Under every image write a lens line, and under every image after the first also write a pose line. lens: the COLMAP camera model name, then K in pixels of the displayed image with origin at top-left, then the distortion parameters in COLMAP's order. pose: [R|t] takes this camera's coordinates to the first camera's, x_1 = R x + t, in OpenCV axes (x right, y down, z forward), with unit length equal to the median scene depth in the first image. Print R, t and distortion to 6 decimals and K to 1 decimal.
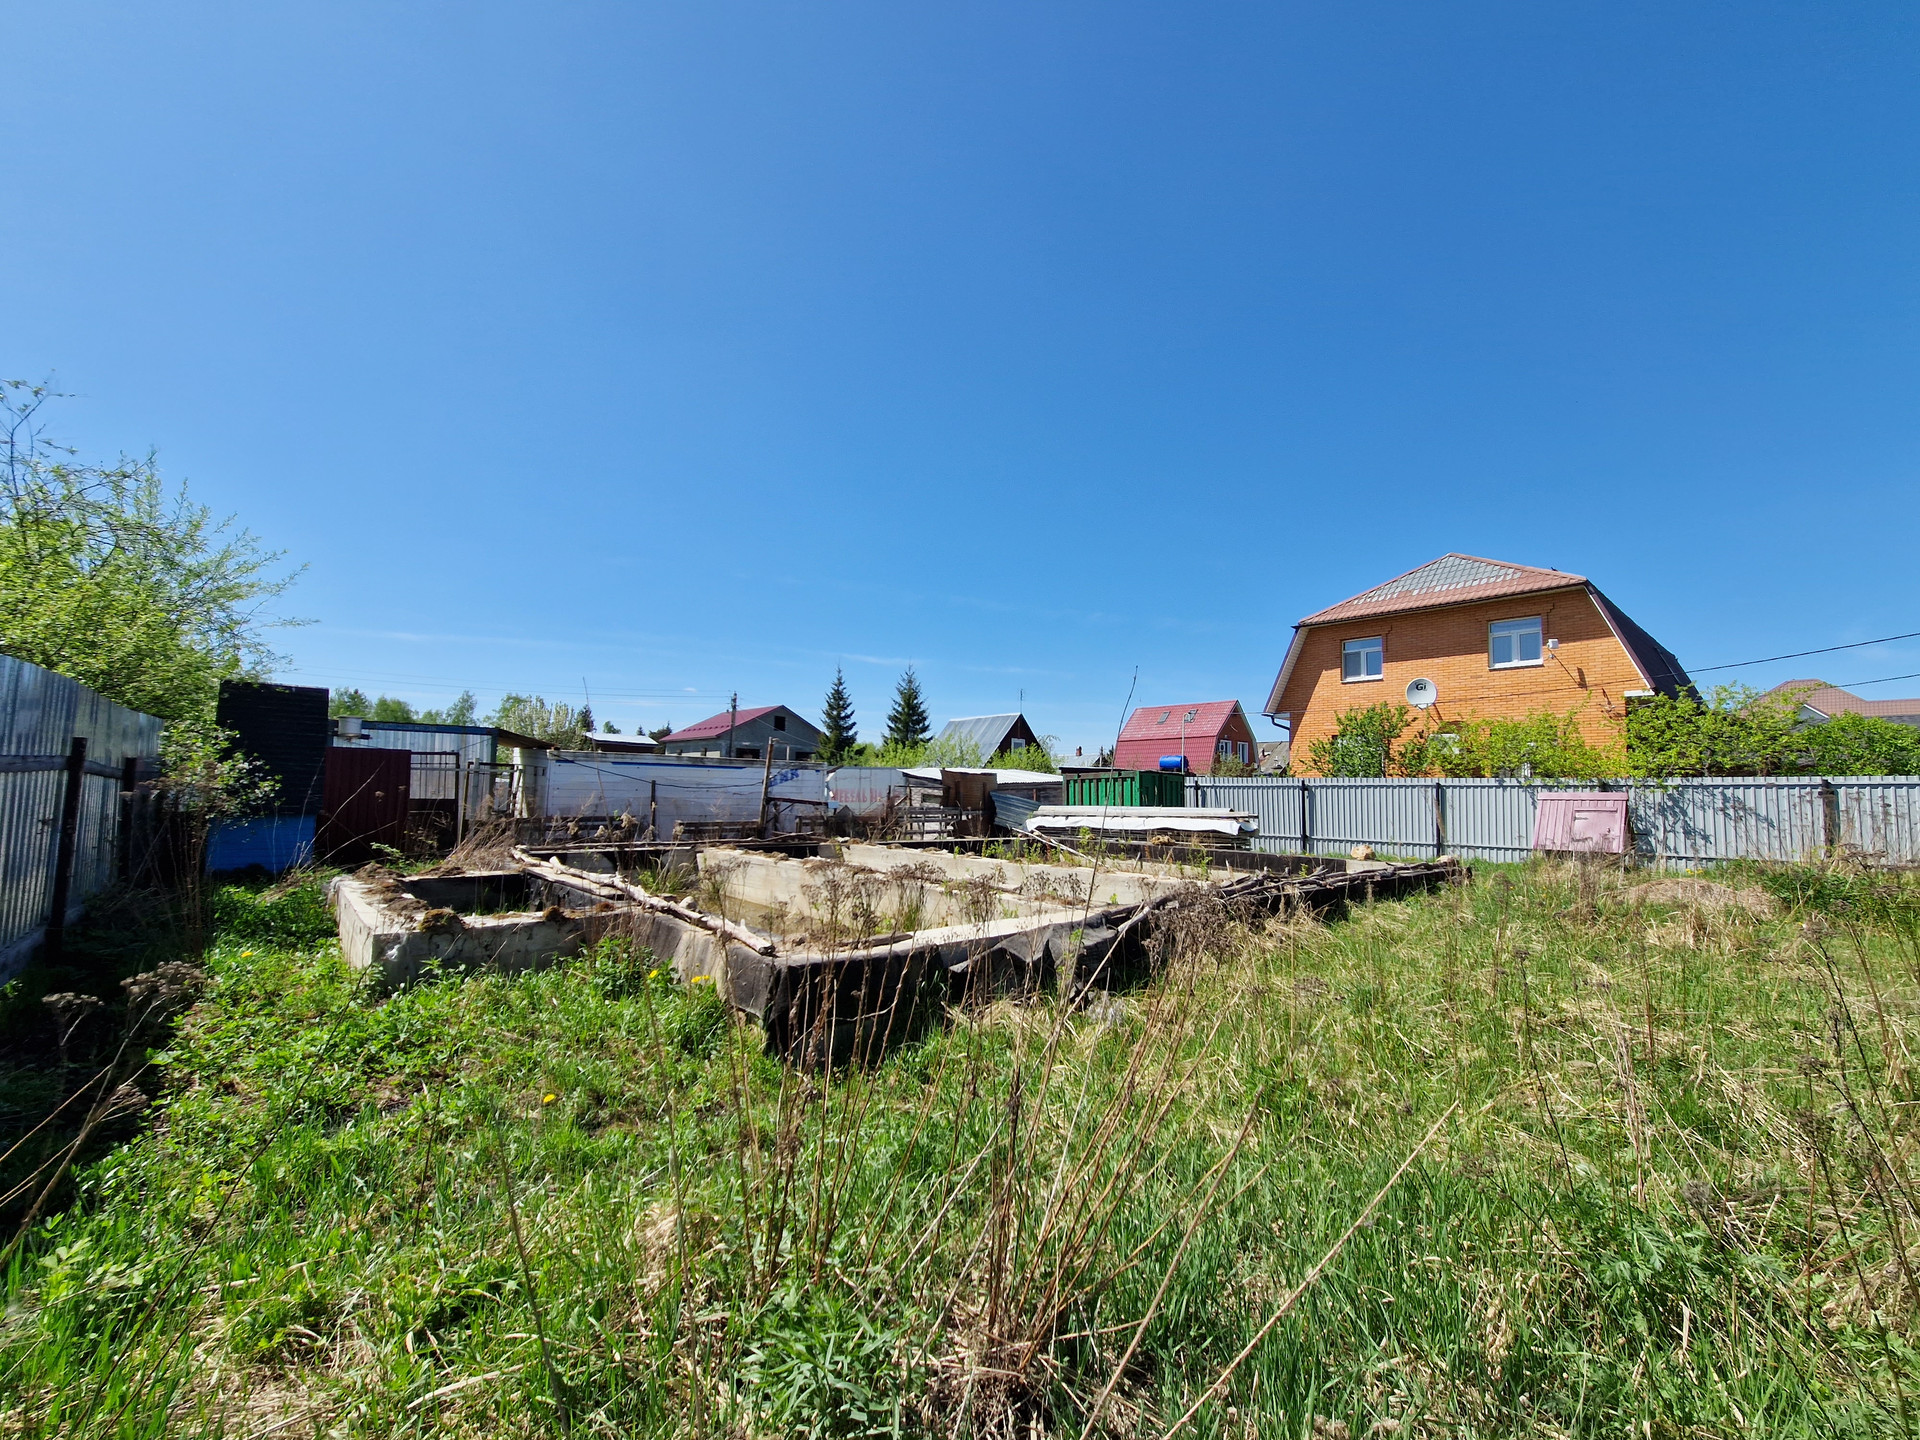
lens RADIAL K [[770.8, 0, 979.8], [0, 770.8, 737.3], [0, 0, 1]] dist [0.002763, -0.003275]
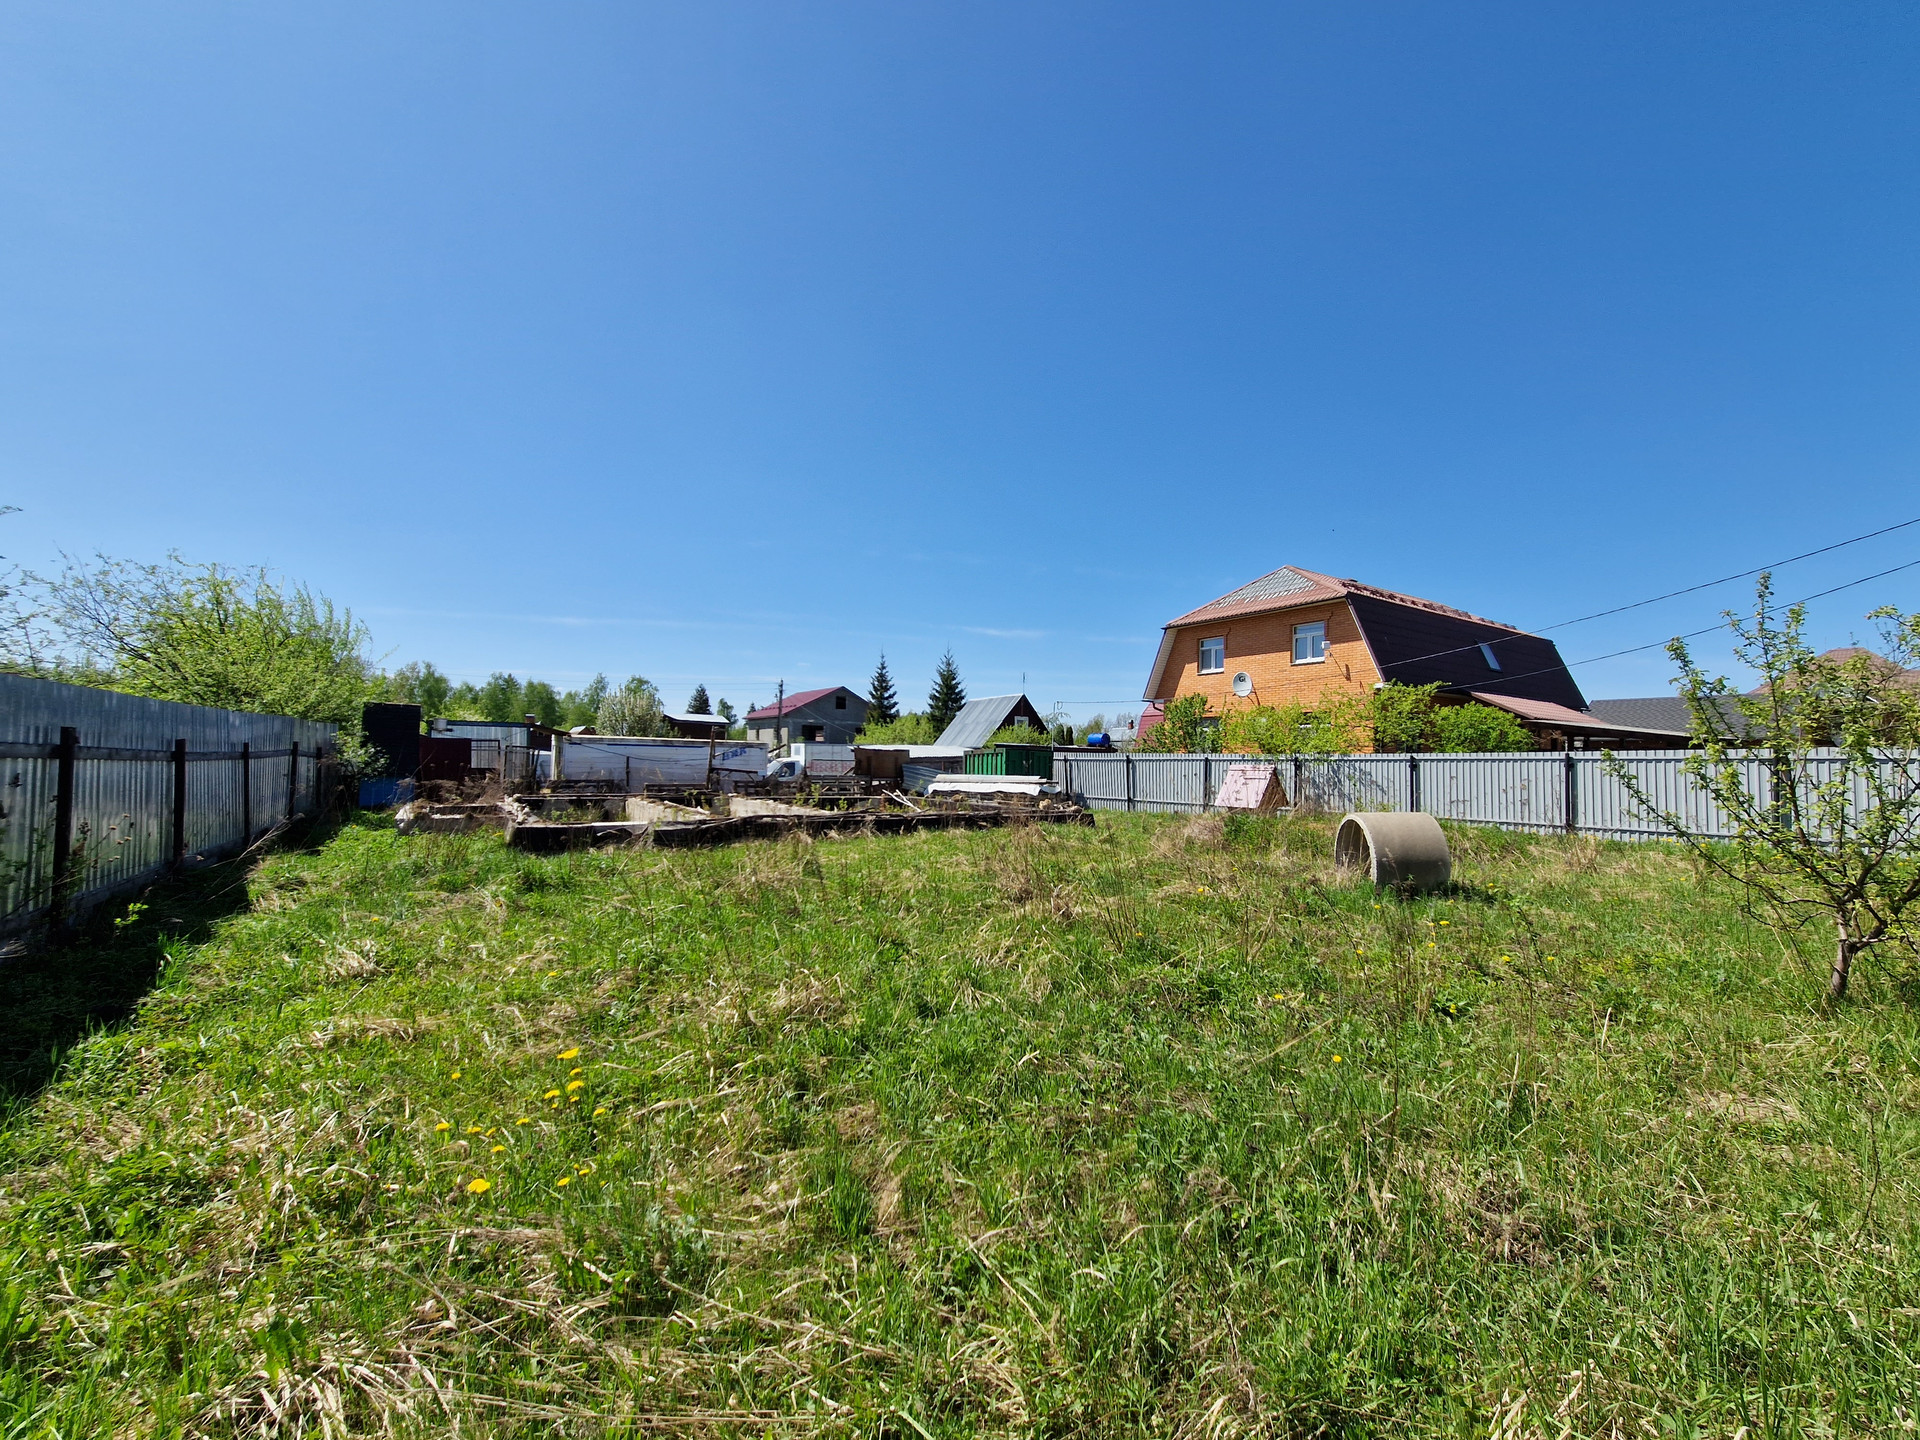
lens RADIAL K [[770.8, 0, 973.3], [0, 770.8, 738.5], [0, 0, 1]] dist [0.002763, -0.003275]
pose [[0.989092, -0.003785, -0.147248, 0.336426], [0.009358, 0.999265, 0.037171, -0.020654], [0.146999, -0.038143, 0.988401, -0.281308]]
